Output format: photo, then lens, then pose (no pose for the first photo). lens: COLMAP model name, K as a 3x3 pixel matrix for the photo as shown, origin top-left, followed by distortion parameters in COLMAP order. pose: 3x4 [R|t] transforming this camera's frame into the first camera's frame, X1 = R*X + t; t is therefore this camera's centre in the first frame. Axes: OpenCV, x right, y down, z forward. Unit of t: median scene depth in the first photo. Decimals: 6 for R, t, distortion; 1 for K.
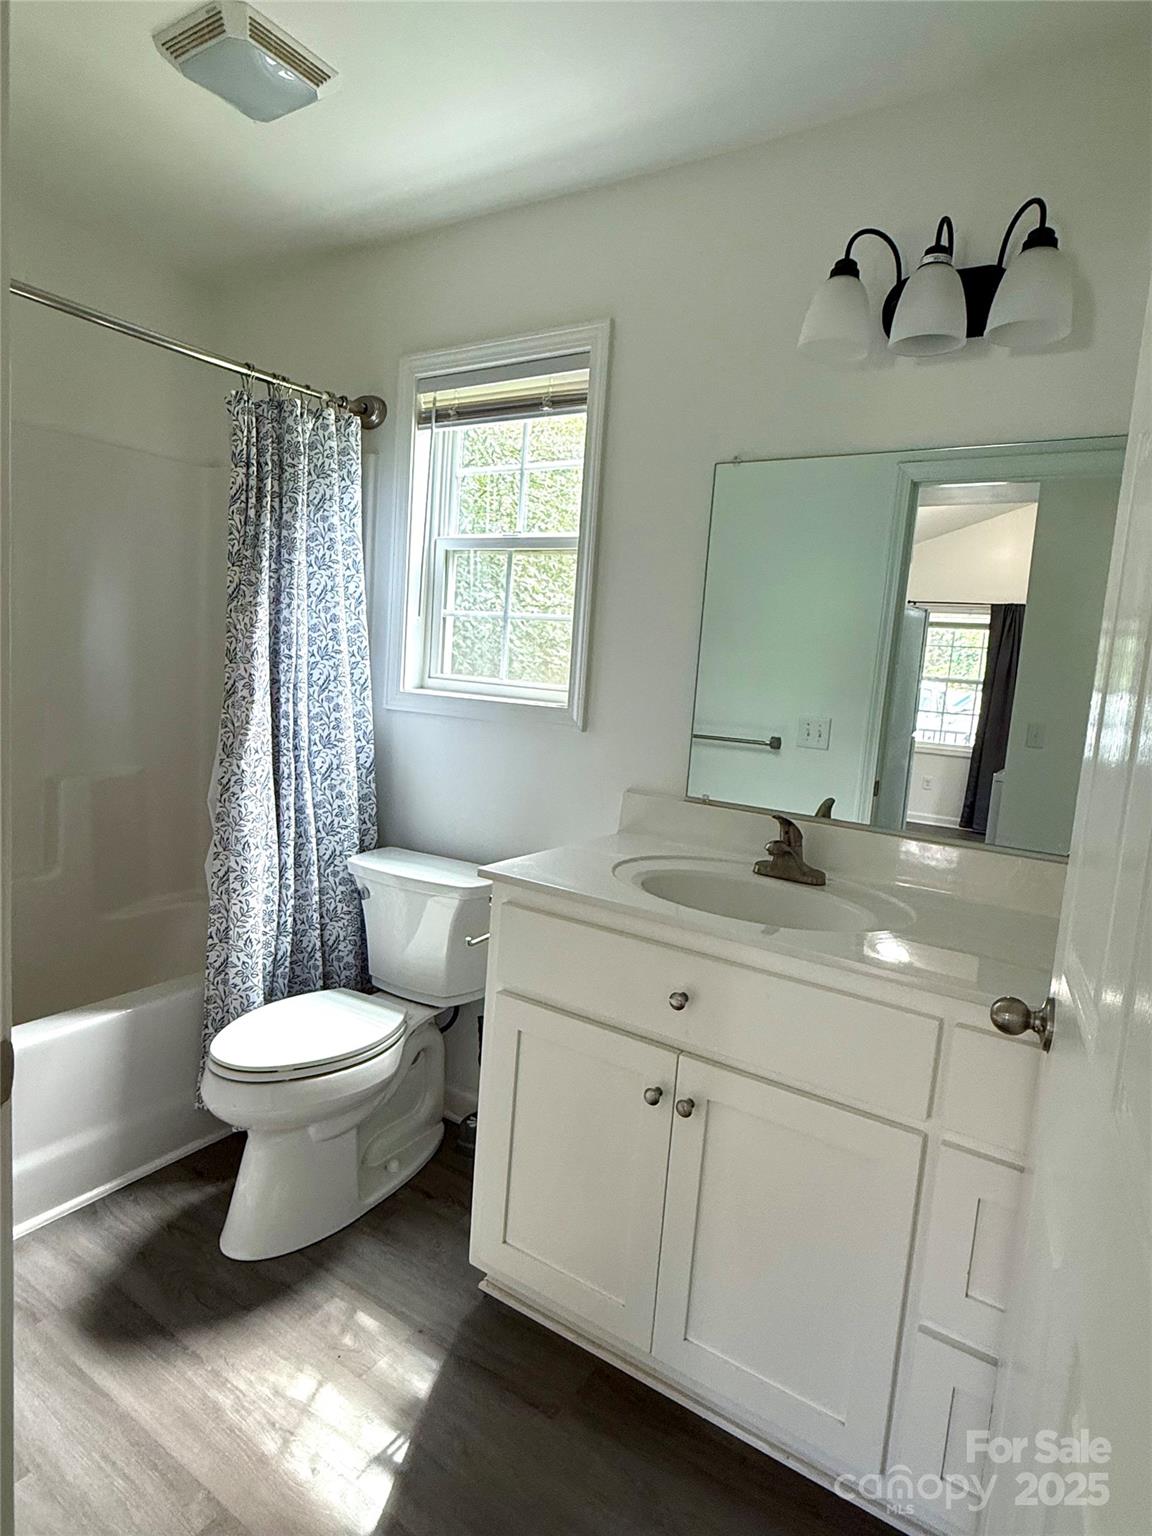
lens RADIAL K [[867.0, 0, 577.4], [0, 867.0, 762.0], [0, 0, 1]] dist [0.000736, 0.000963]
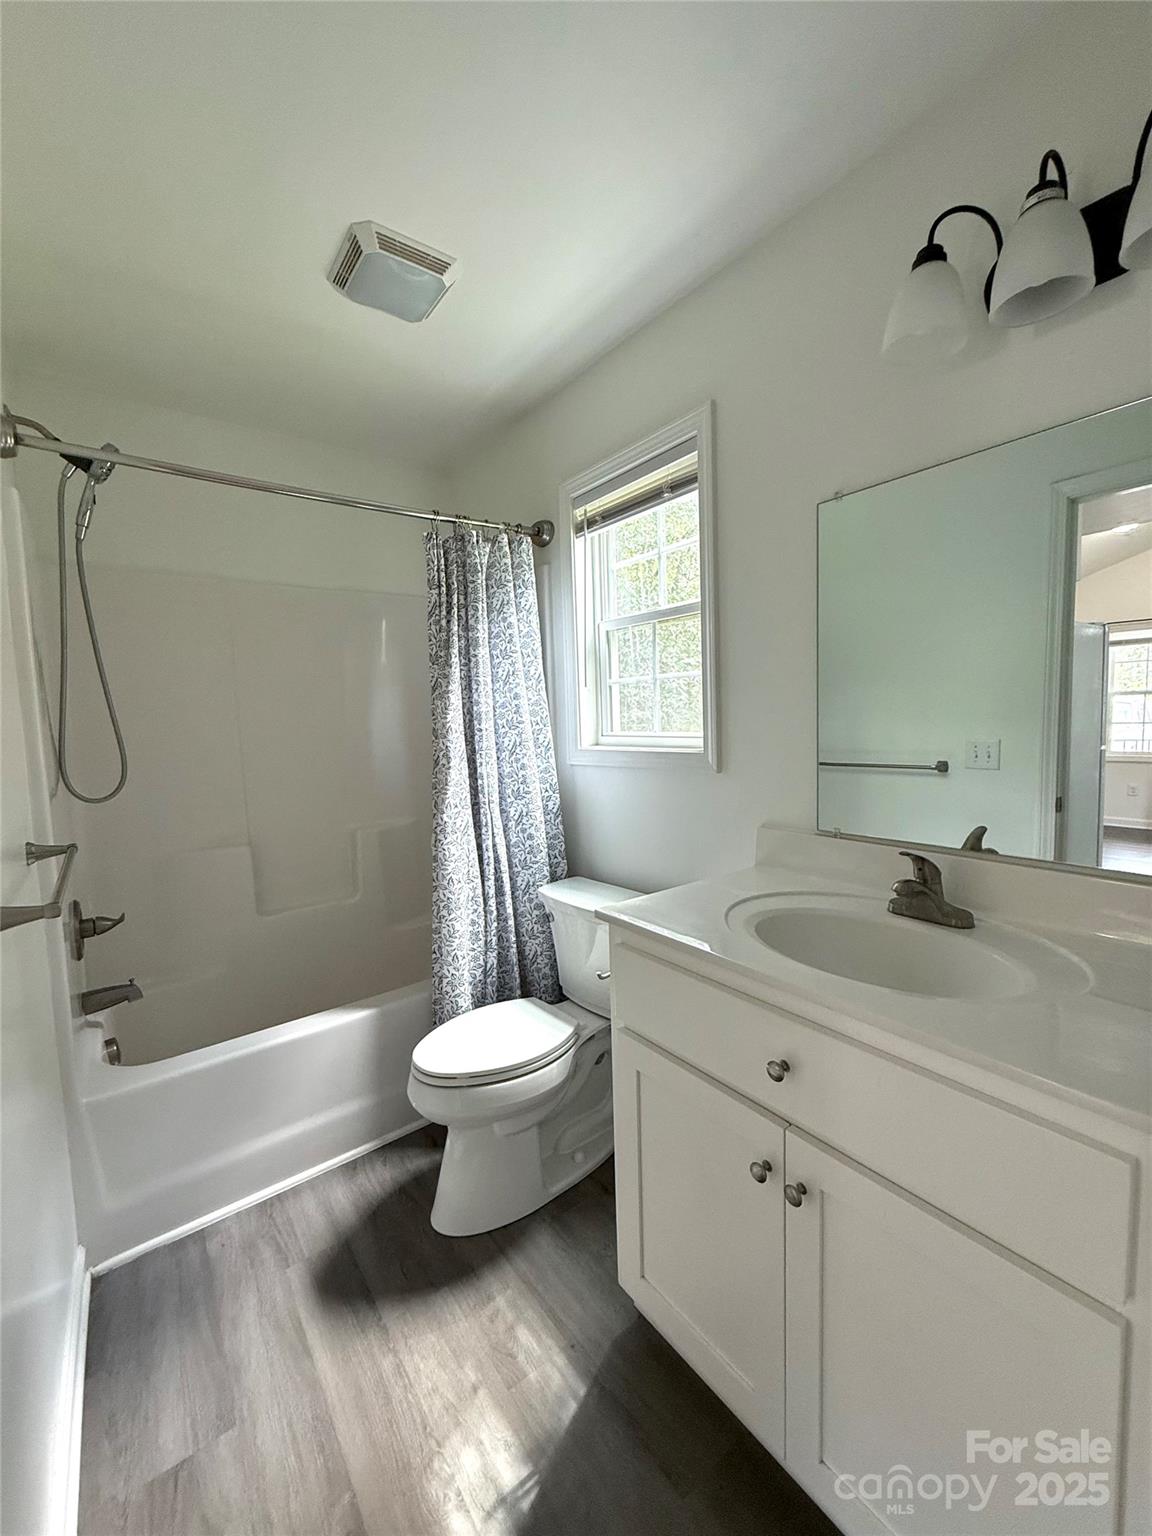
lens RADIAL K [[616.5, 0, 577.9], [0, 616.5, 764.4], [0, 0, 1]] dist [0.000591, 0.001086]
pose [[0.936806, -0.073454, -0.342051, 0.107908], [0.057372, 0.996729, -0.056914, -0.011631], [0.345112, 0.033693, 0.937956, 0.205271]]
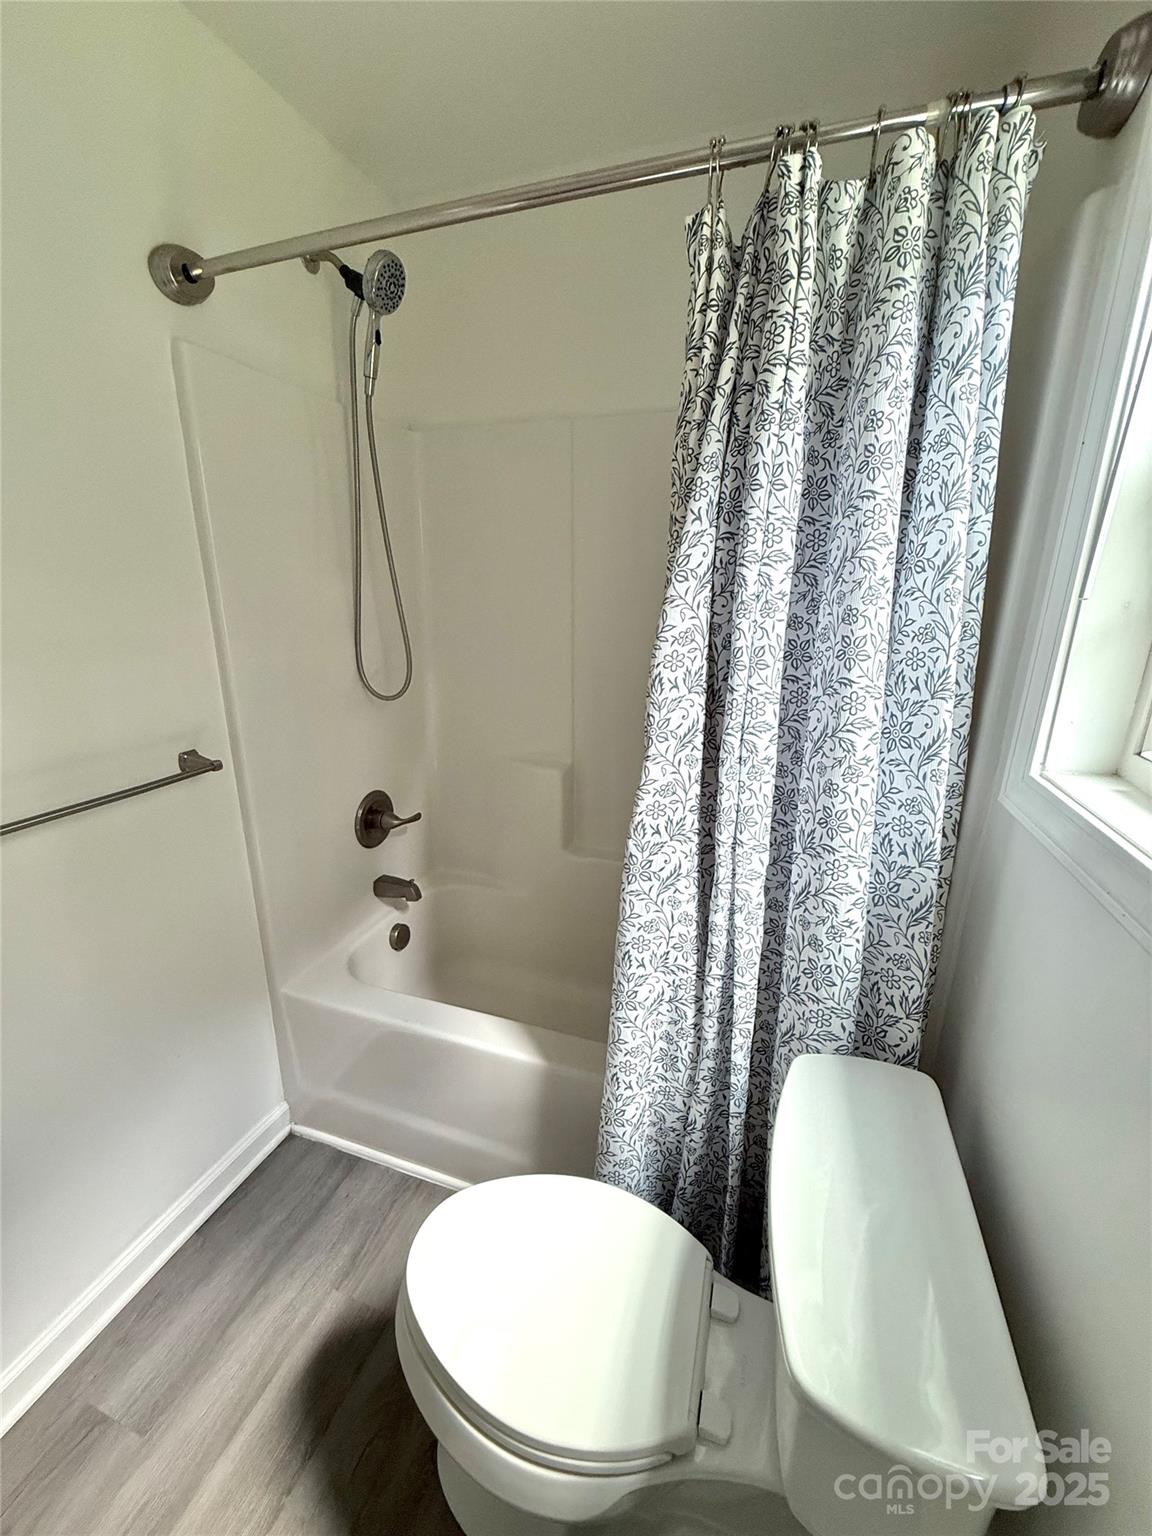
lens RADIAL K [[616.5, 0, 577.9], [0, 616.5, 764.4], [0, 0, 1]] dist [0.000591, 0.001086]
pose [[0.231458, 0.208590, -0.950220, 0.042546], [-0.104500, 0.976423, 0.188888, -0.139784], [0.967216, 0.055579, 0.247799, 0.807057]]
